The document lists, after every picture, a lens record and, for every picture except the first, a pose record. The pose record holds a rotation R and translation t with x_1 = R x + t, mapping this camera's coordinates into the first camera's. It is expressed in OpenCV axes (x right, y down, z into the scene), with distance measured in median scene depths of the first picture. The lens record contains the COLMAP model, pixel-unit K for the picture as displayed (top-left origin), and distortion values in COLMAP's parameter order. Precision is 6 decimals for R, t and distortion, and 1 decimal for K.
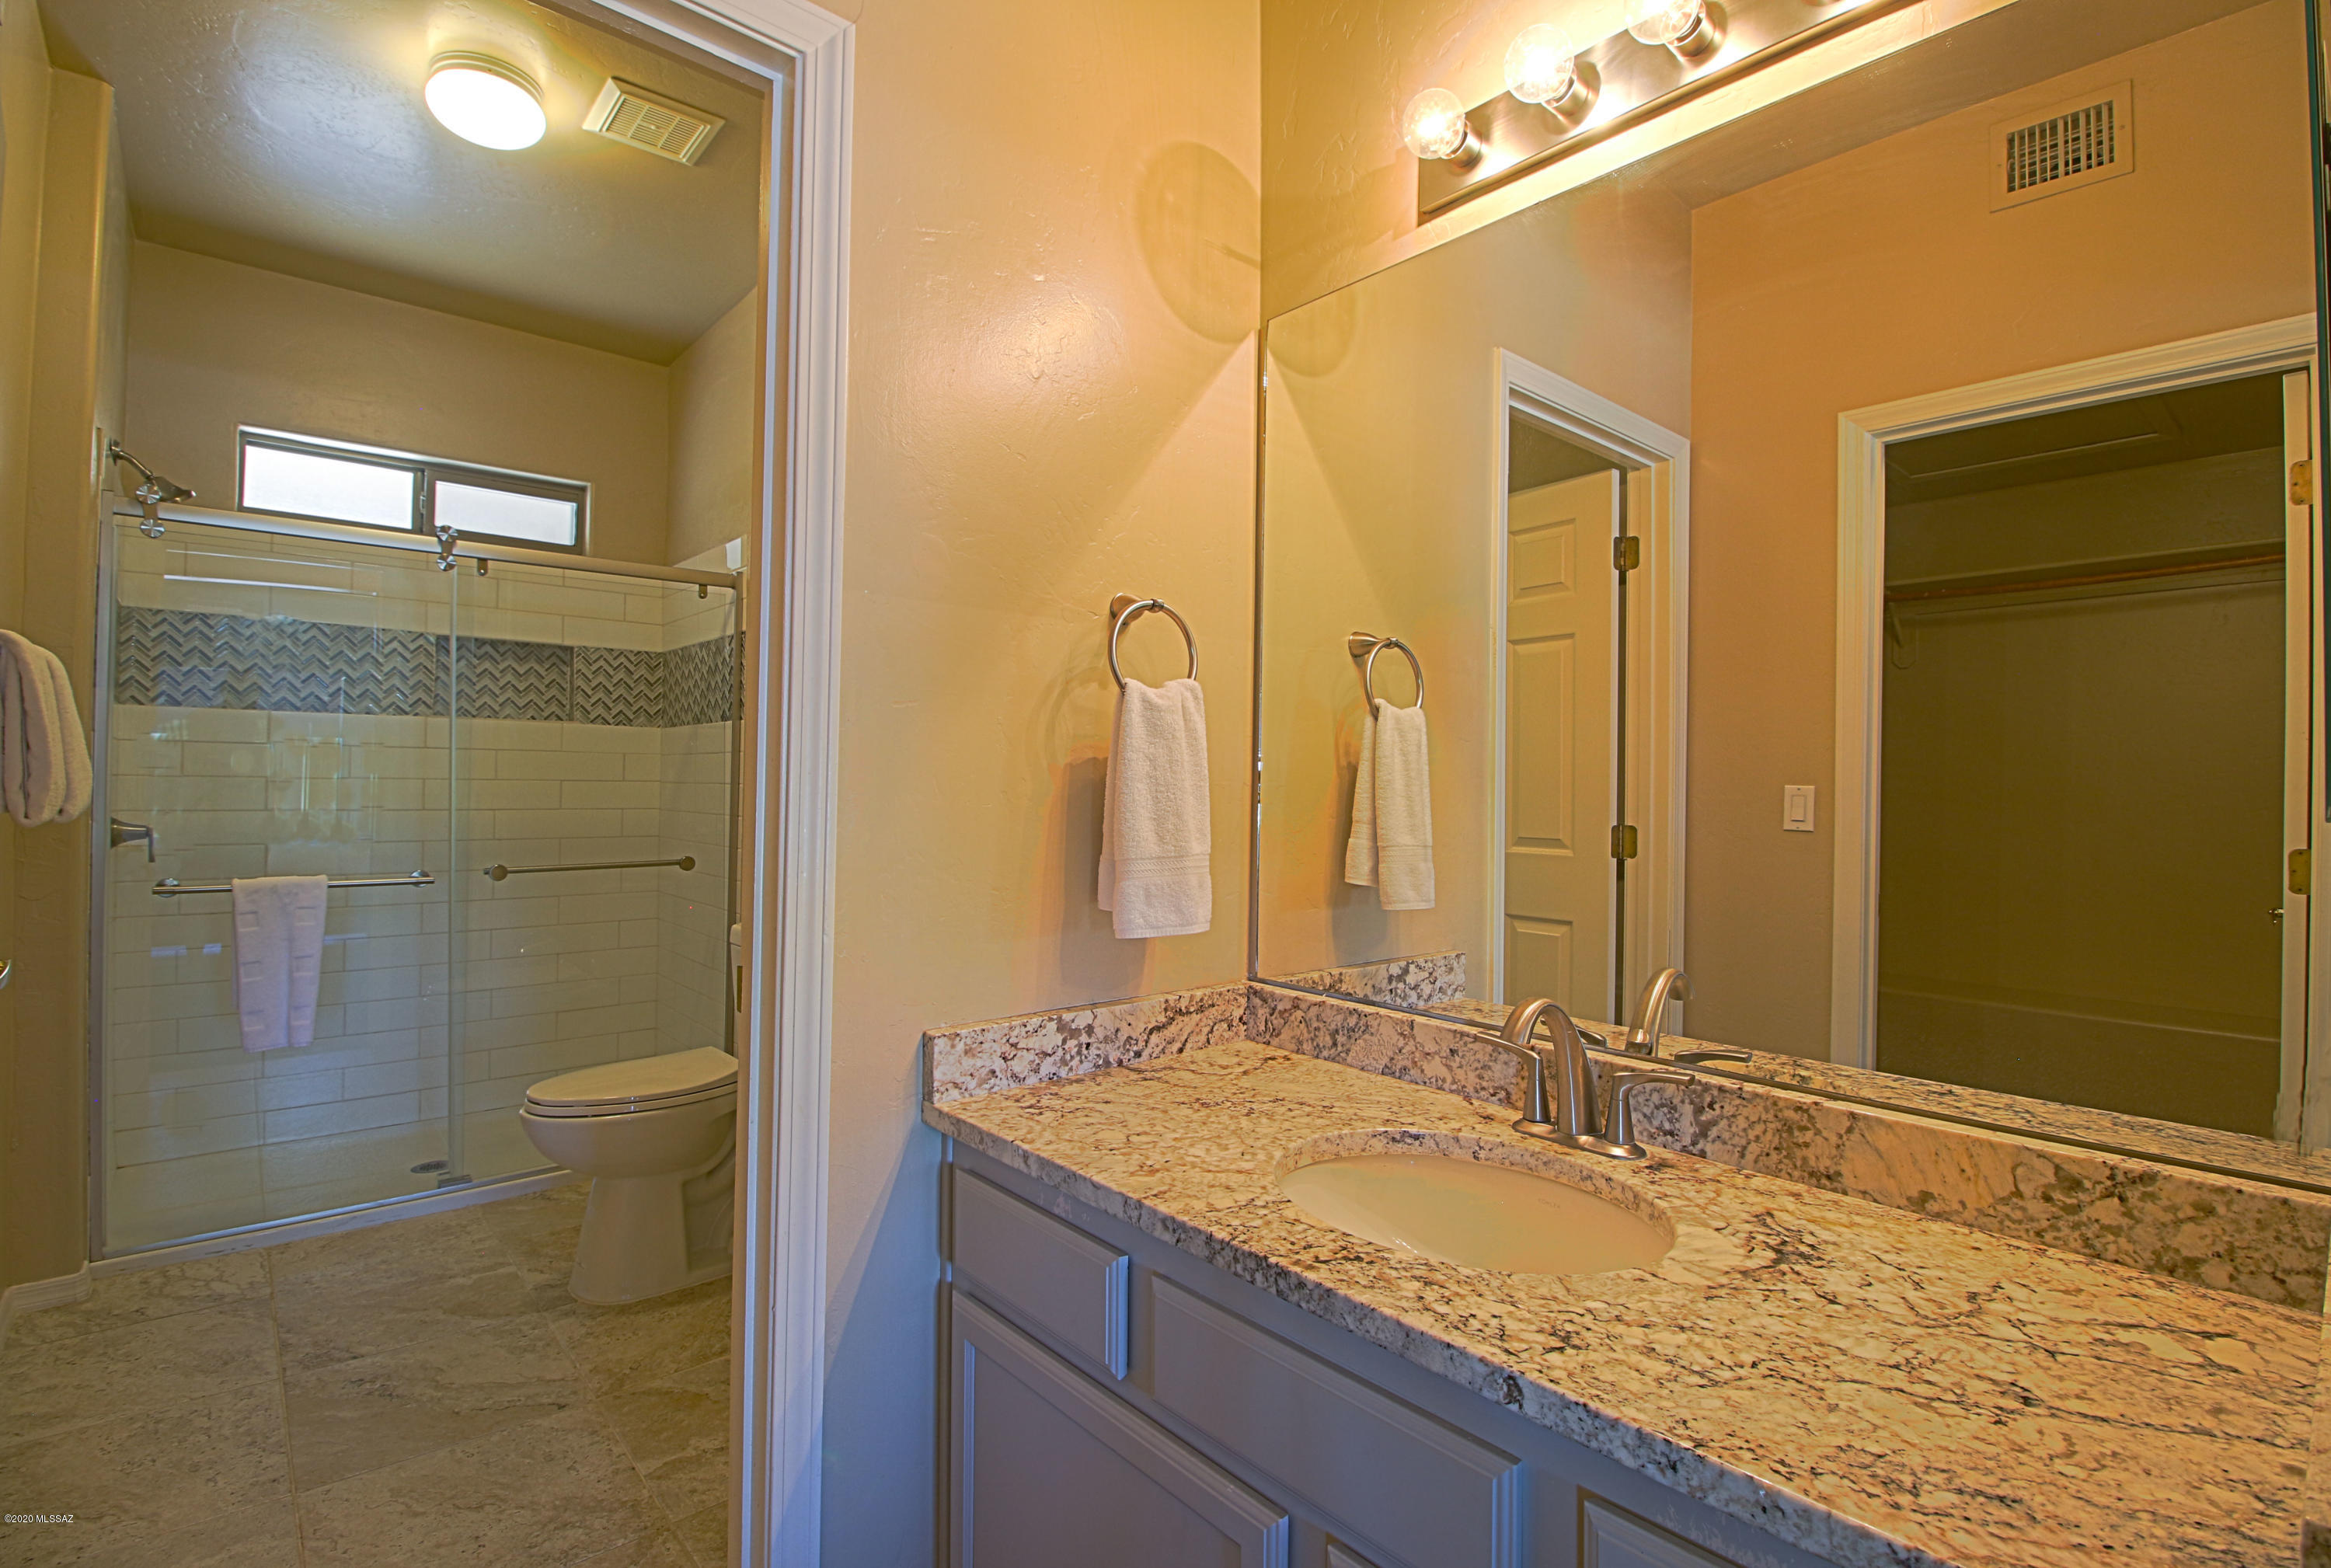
lens RADIAL K [[1071.9, 0, 1178.1], [0, 1071.9, 743.9], [0, 0, 1]] dist [-0.014254, -0.005090]
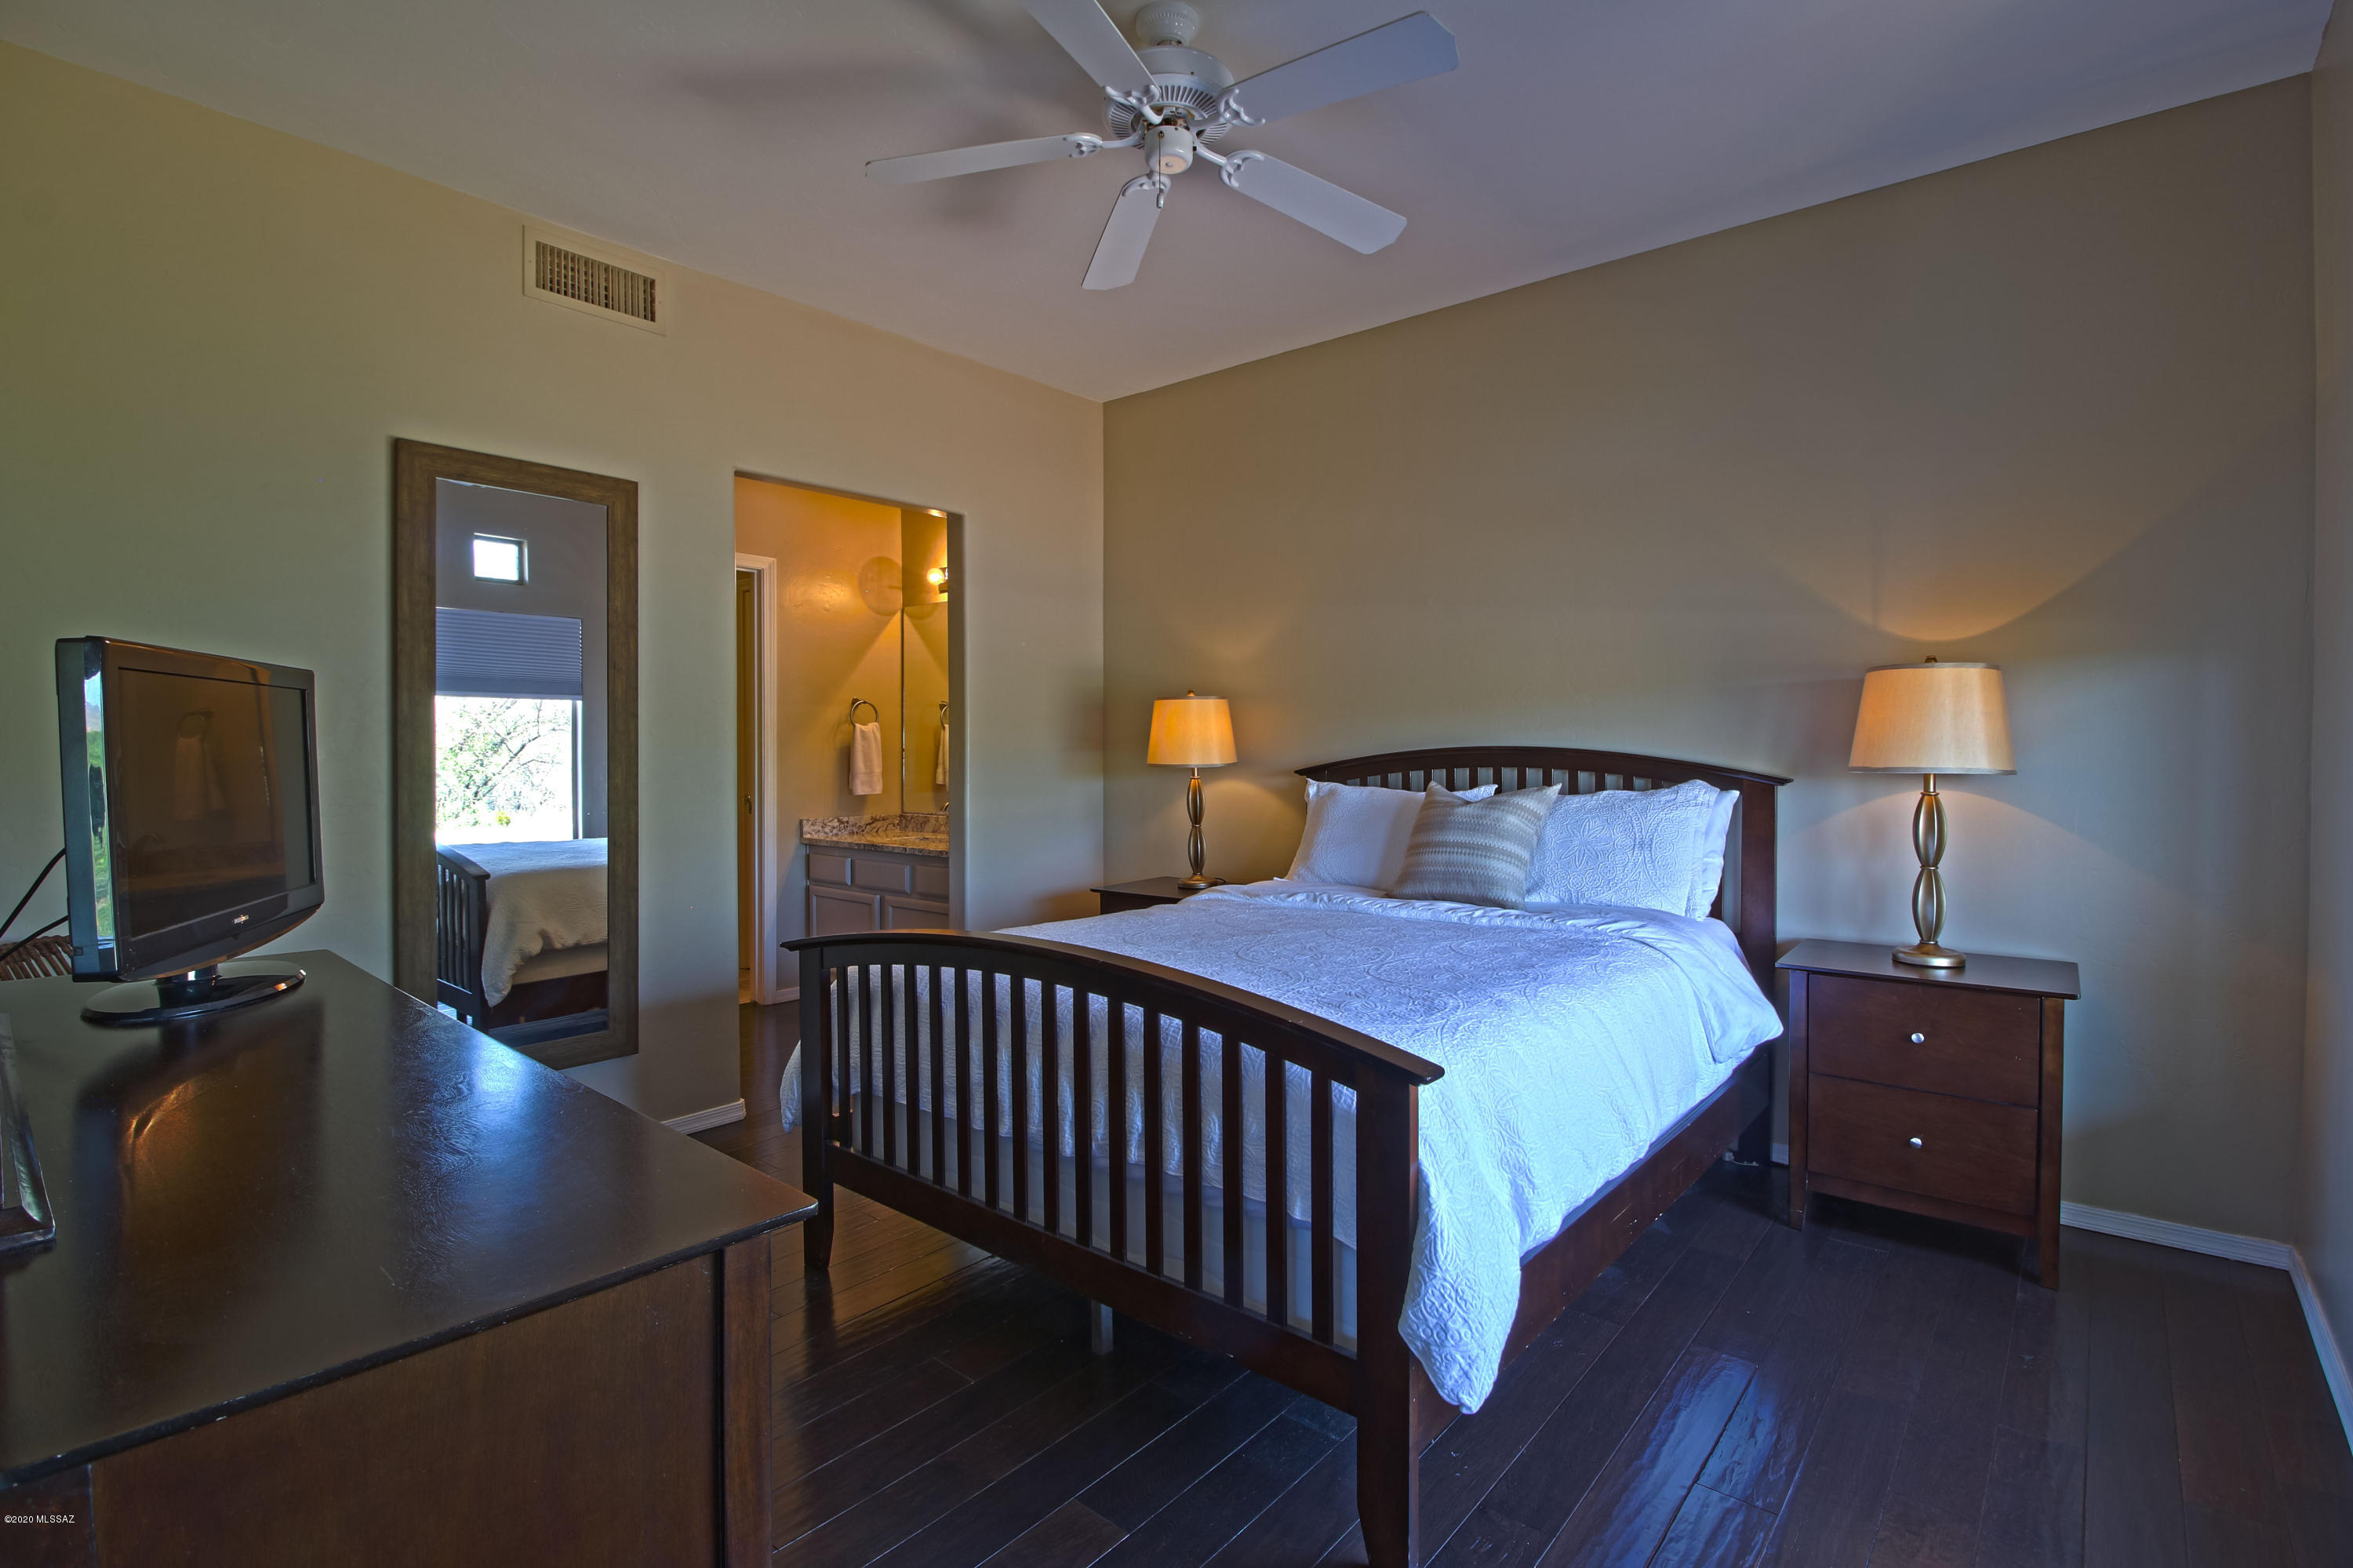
lens RADIAL K [[1082.1, 0, 1186.8], [0, 1082.1, 774.4], [0, 0, 1]] dist [-0.014254, -0.005090]
pose [[0.989311, -0.015787, 0.144962, 0.525523], [0.008570, 0.998699, 0.050274, -0.062161], [-0.145567, -0.048494, 0.988159, -2.764980]]
